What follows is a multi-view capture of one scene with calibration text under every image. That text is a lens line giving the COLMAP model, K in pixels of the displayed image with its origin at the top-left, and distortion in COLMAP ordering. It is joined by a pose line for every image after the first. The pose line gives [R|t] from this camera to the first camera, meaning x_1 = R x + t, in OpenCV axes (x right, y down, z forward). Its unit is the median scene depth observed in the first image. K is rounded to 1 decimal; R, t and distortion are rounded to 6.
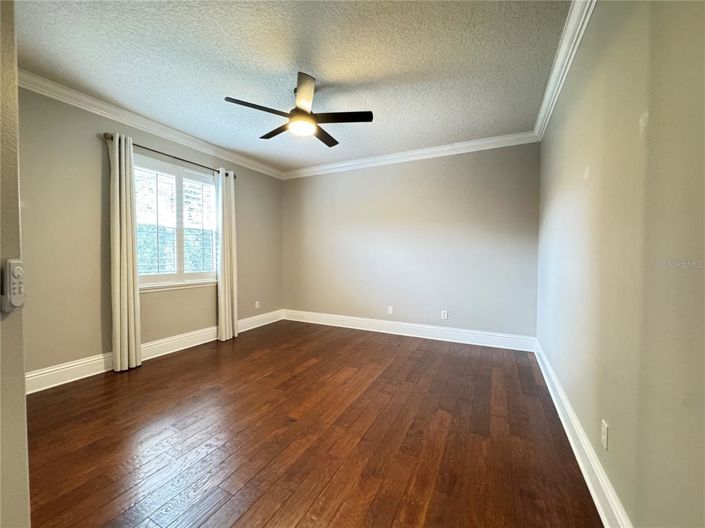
lens RADIAL K [[283.6, 0, 352.0], [0, 283.6, 266.7], [0, 0, 1]] dist [-0.000876, 0.000259]
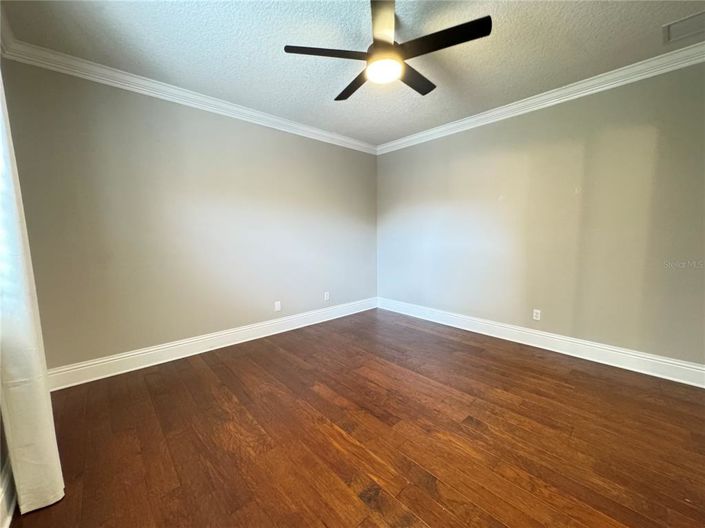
lens RADIAL K [[283.6, 0, 358.1], [0, 283.6, 266.6], [0, 0, 1]] dist [-0.000876, 0.000259]
pose [[0.352512, -0.111724, 0.929114, -0.840920], [0.045386, 0.993720, 0.102273, -0.059400], [-0.934706, 0.006116, 0.355369, 0.722666]]
